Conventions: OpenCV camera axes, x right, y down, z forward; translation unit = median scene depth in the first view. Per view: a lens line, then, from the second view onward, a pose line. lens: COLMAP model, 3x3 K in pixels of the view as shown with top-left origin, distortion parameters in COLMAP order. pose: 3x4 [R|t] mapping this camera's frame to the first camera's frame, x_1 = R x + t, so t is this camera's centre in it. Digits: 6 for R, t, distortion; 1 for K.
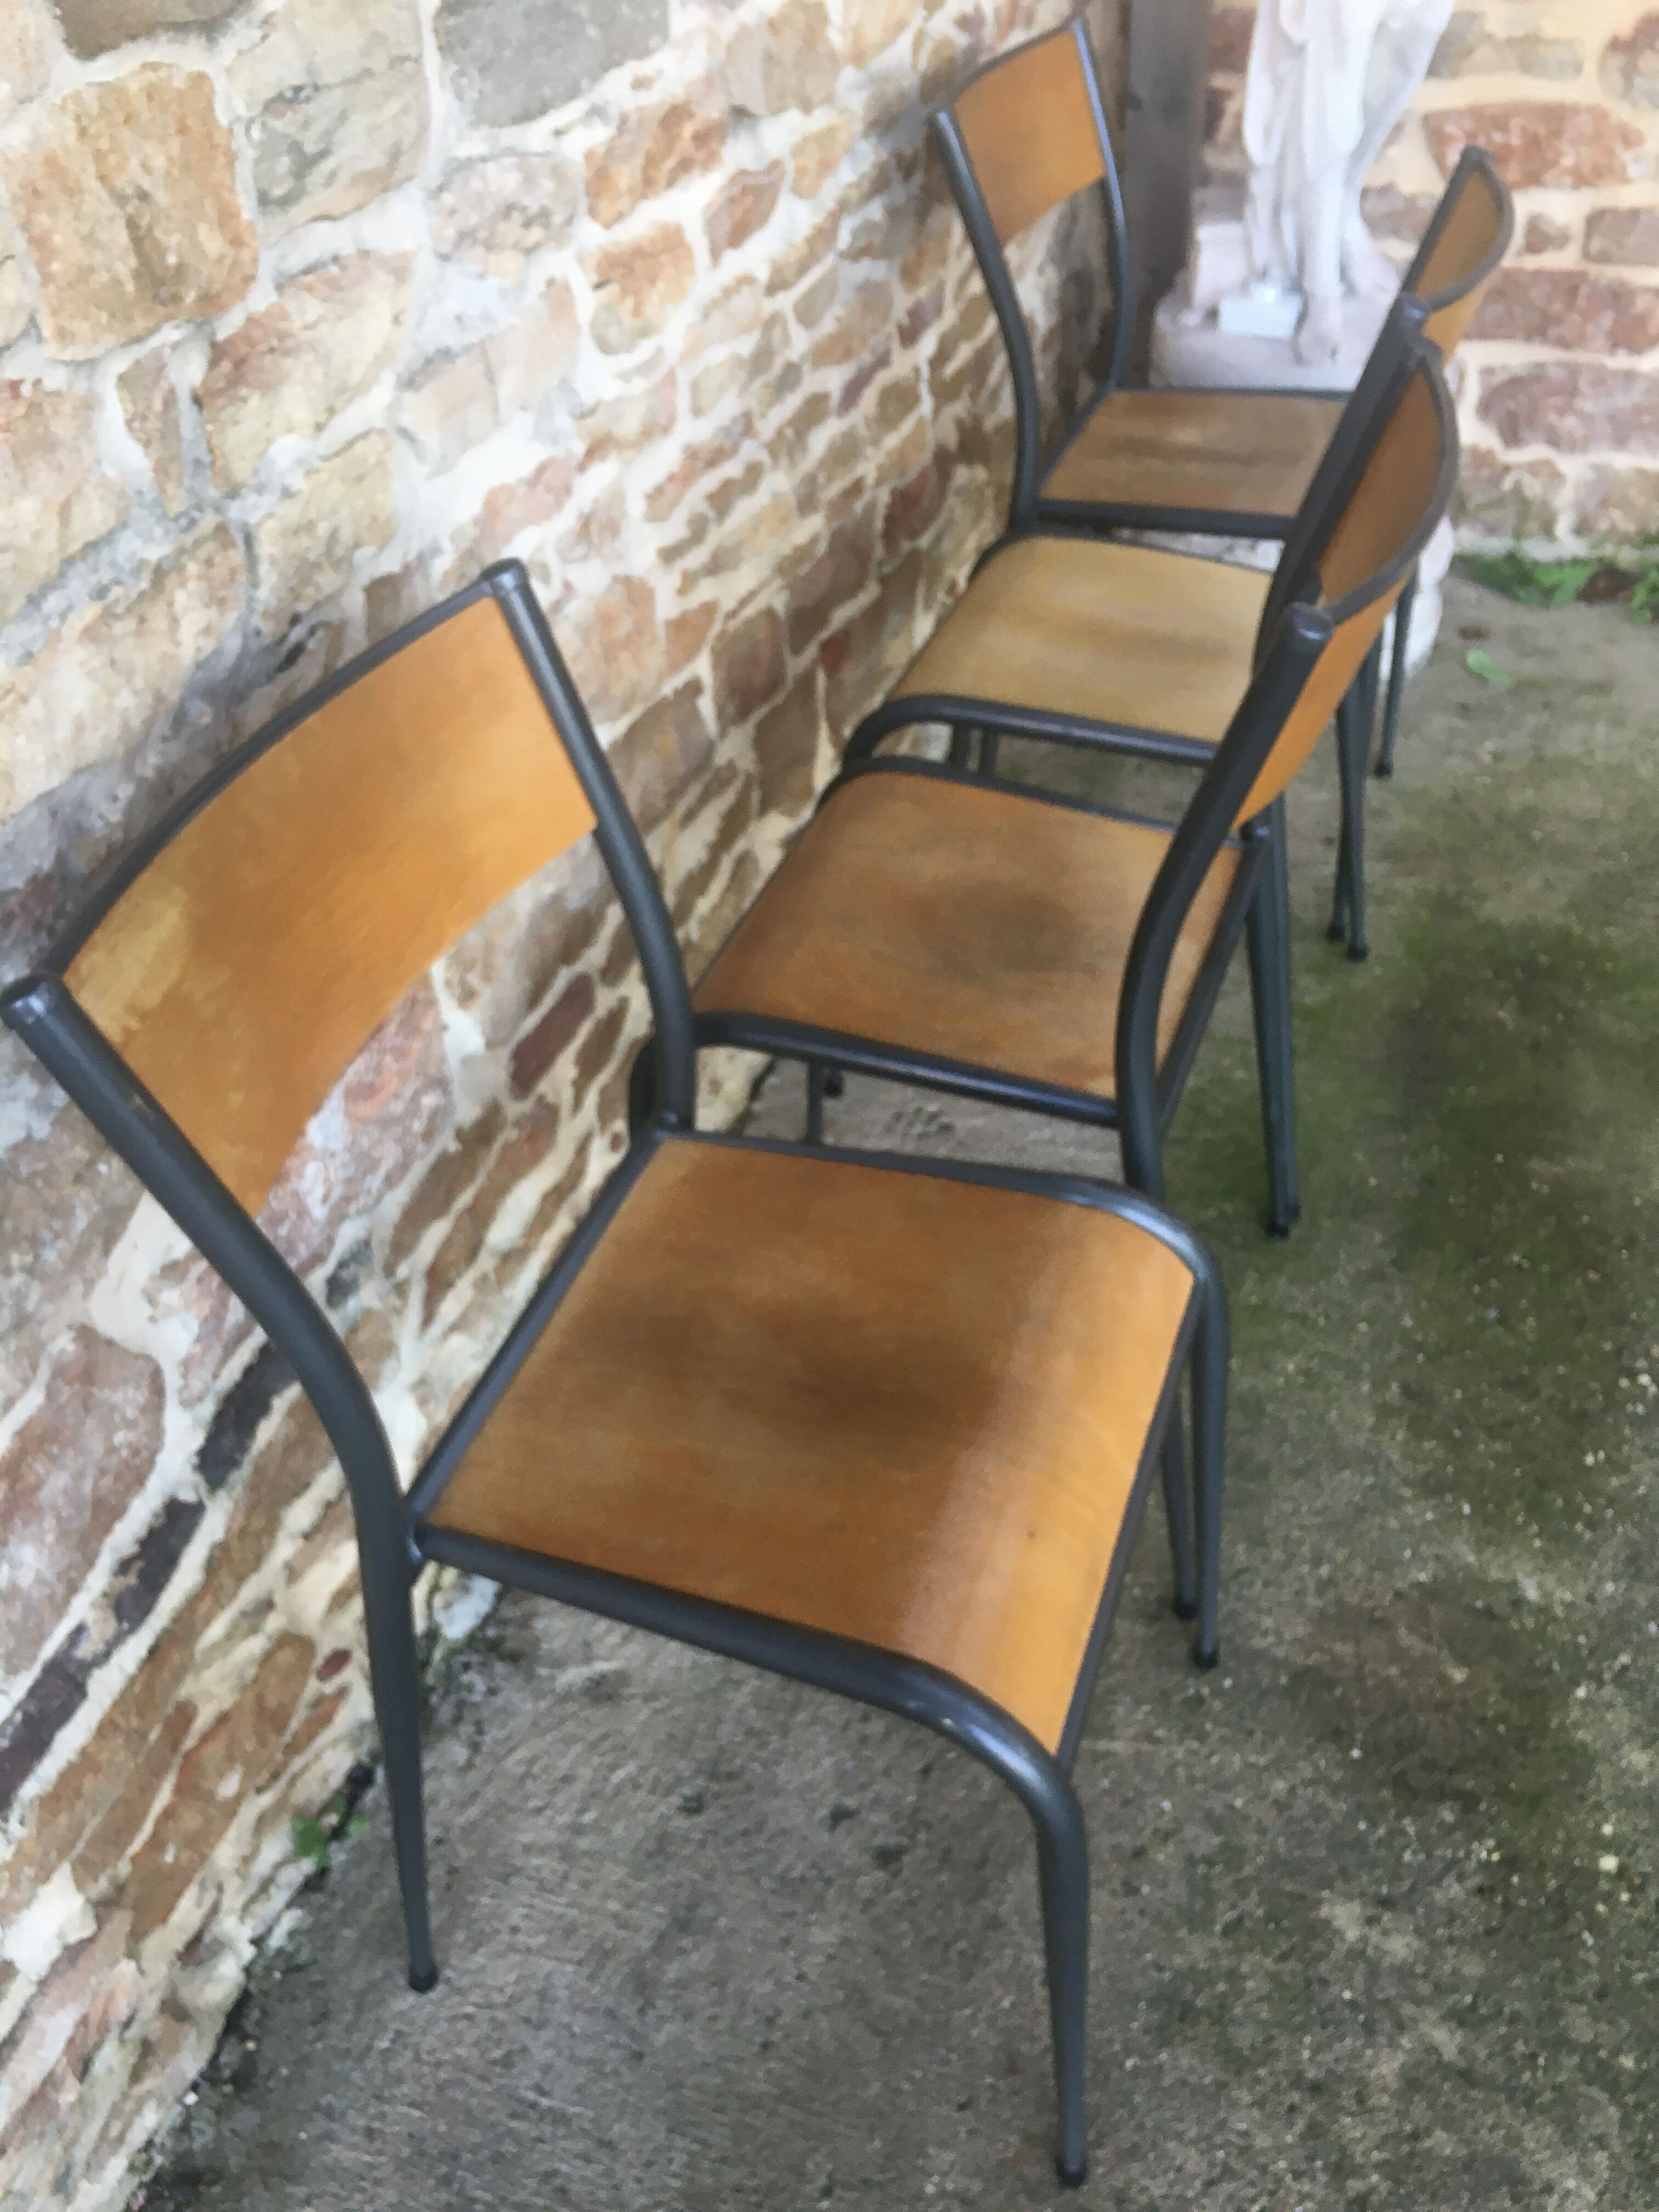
lens RADIAL K [[1945.4, 0, 835.4], [0, 1945.4, 1111.3], [0, 0, 1]] dist [0.071759, -0.109994]
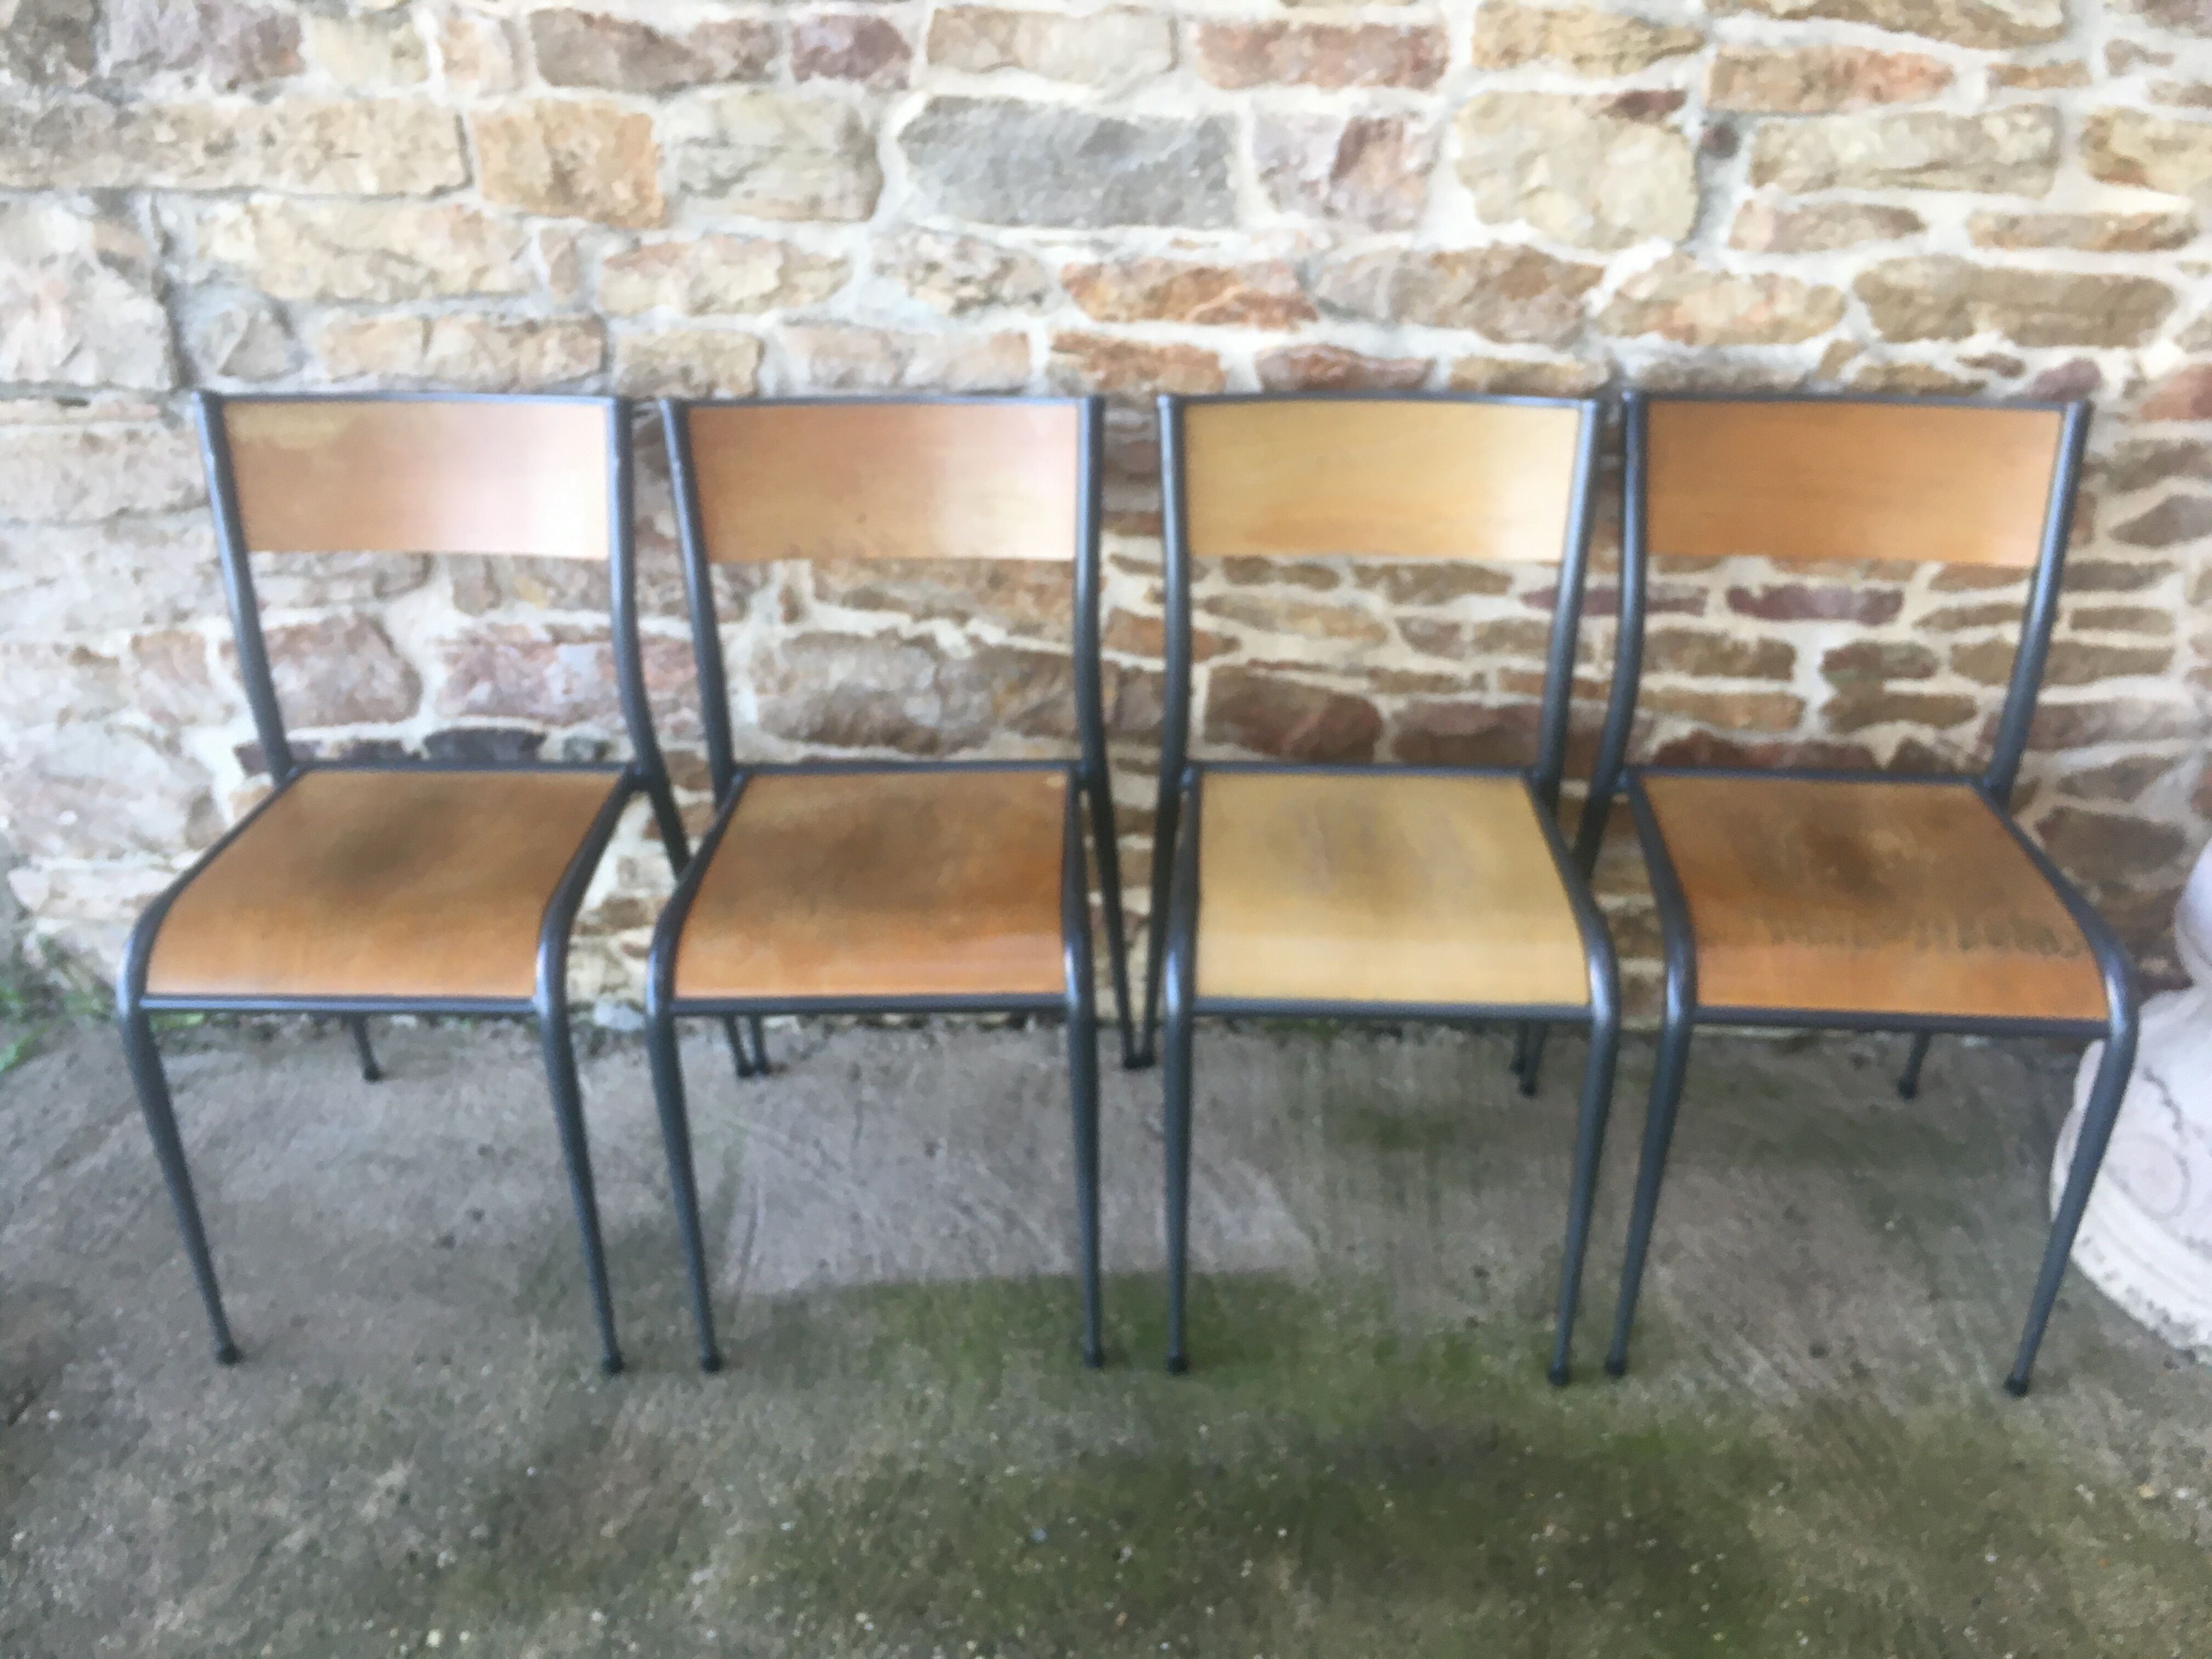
lens RADIAL K [[1945.4, 0, 1116.4], [0, 1945.4, 825.5], [0, 0, 1]] dist [0.071759, -0.109994]
pose [[0.284602, 0.524016, -0.802751, 1.151091], [-0.618633, 0.740077, 0.263778, -0.542620], [0.732321, 0.421537, 0.534801, 0.409475]]
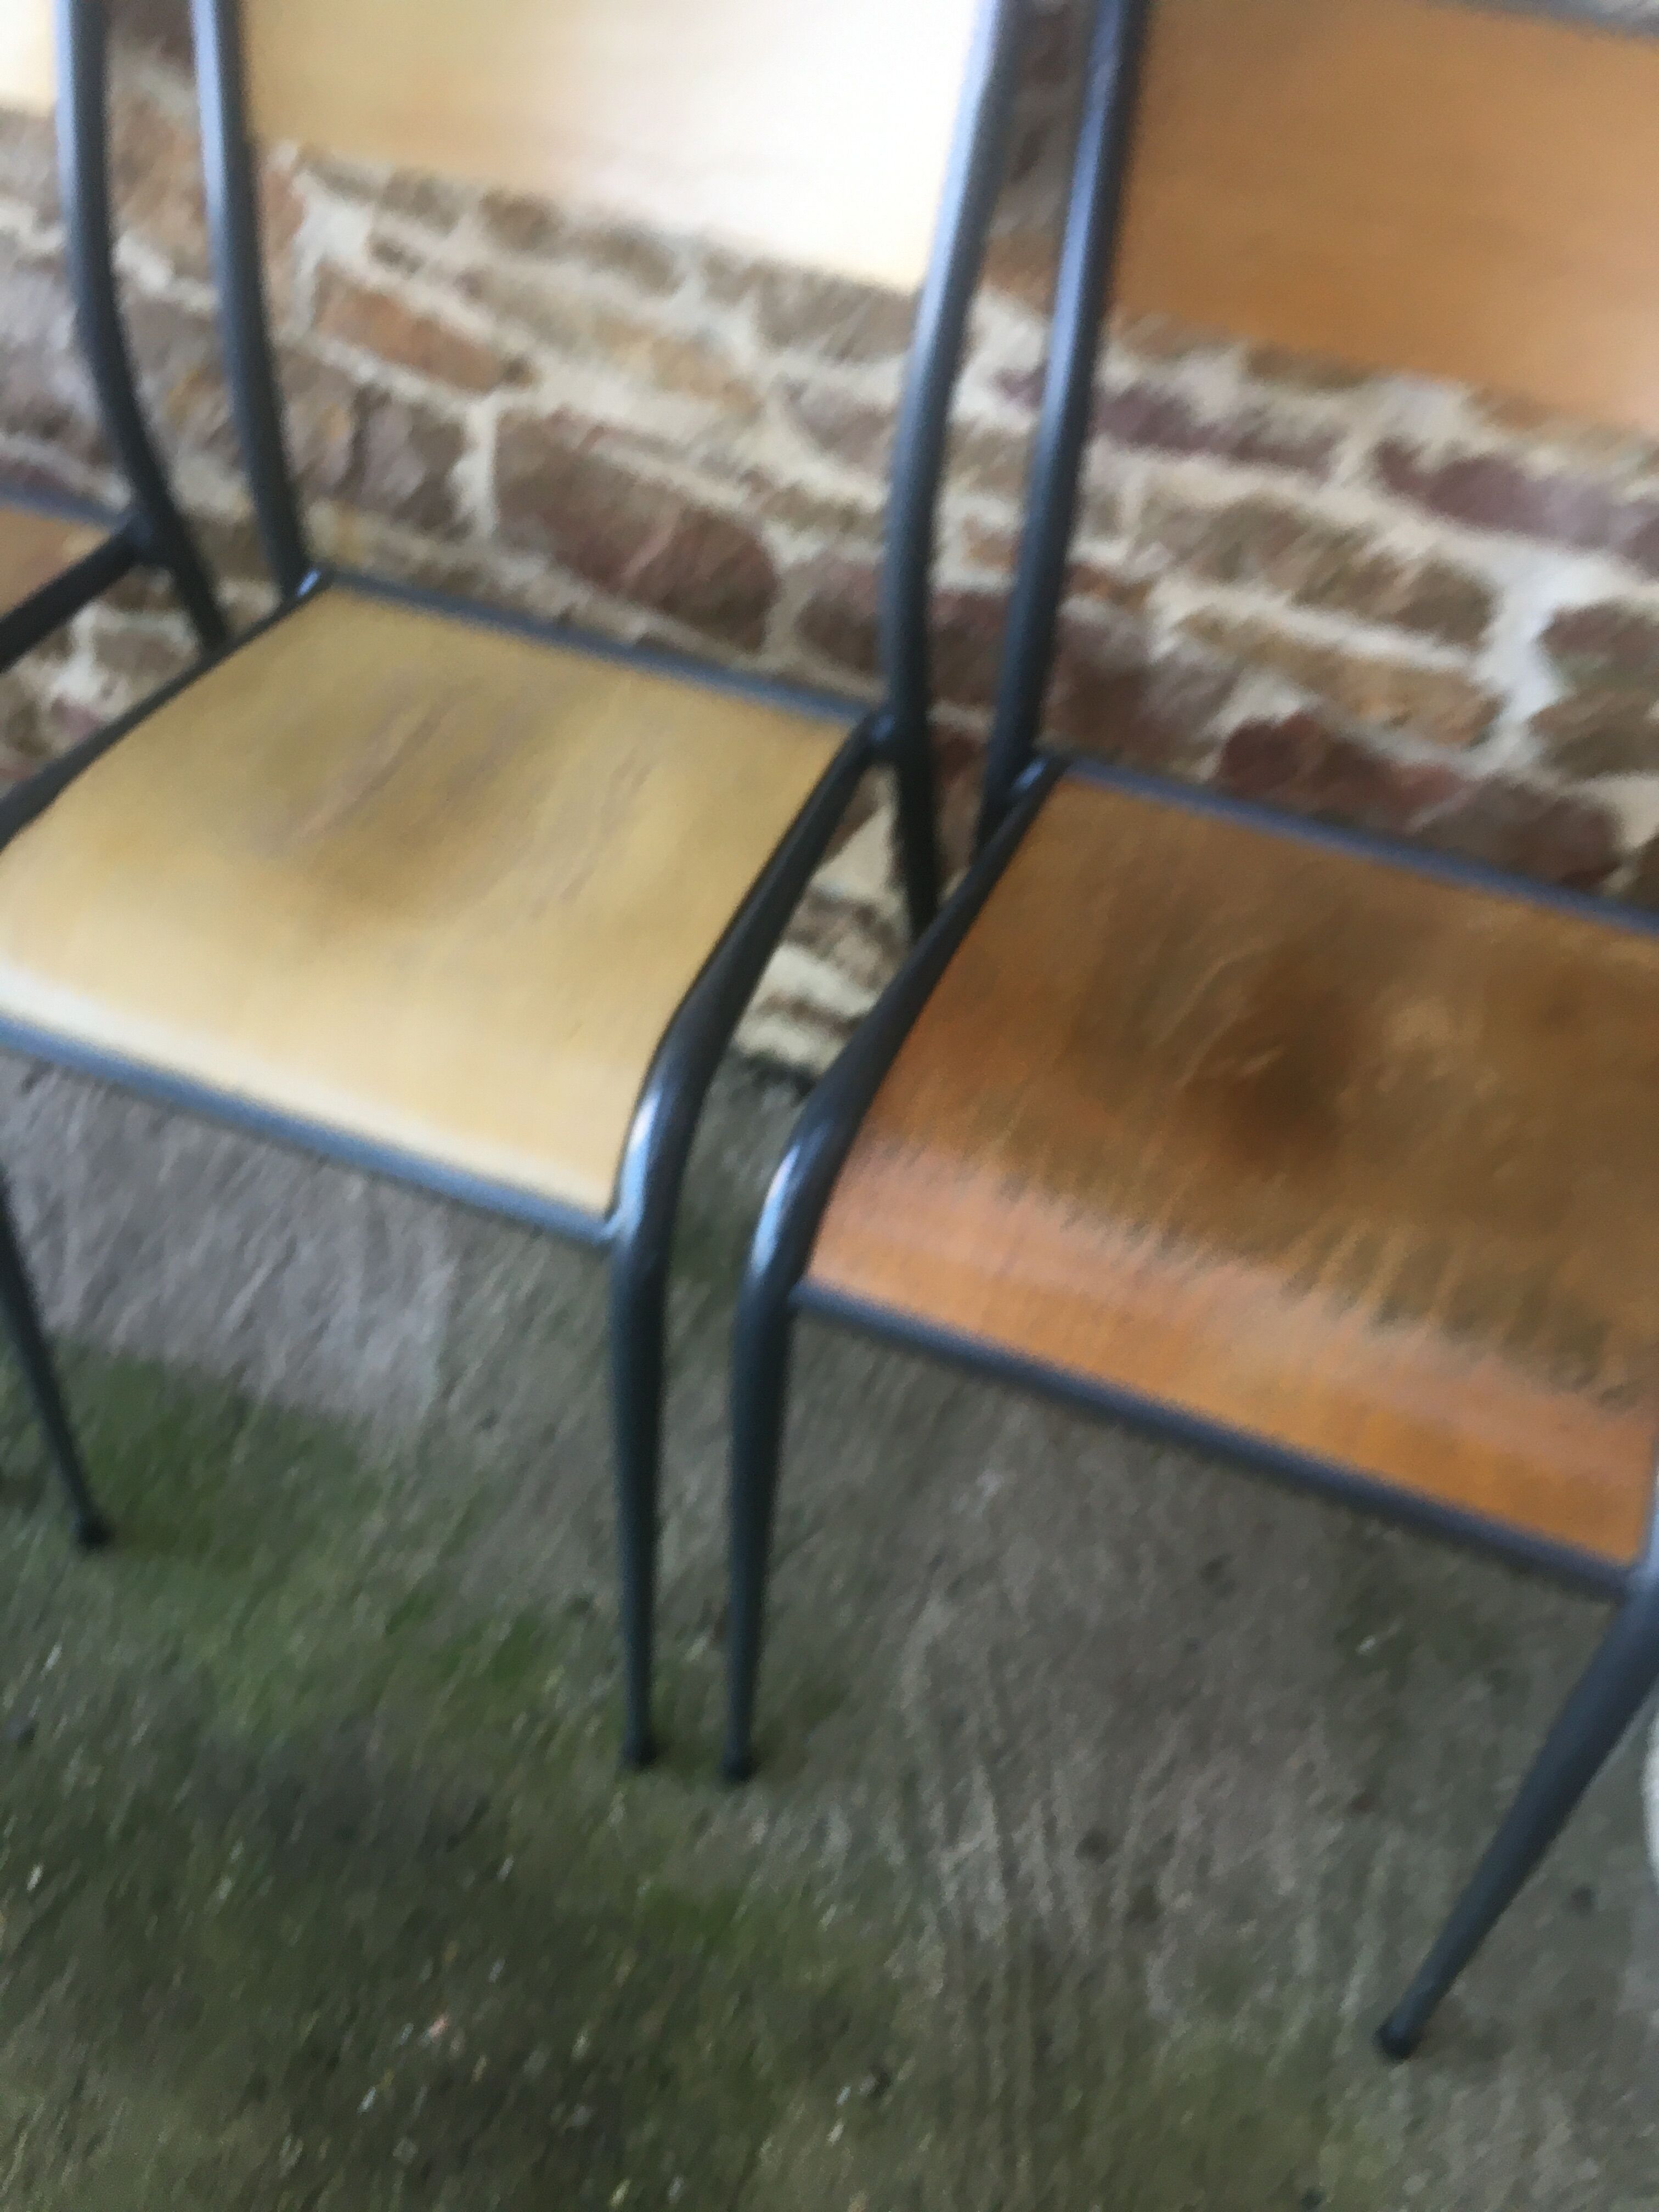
lens RADIAL K [[1945.4, 0, 883.2], [0, 1945.4, 1097.5], [0, 0, 1]] dist [0.071759, -0.109994]
pose [[-0.022620, 0.727238, -0.686012, 0.712802], [-0.683662, 0.489414, 0.541368, -0.714496], [0.729448, 0.481247, 0.486115, 1.058659]]
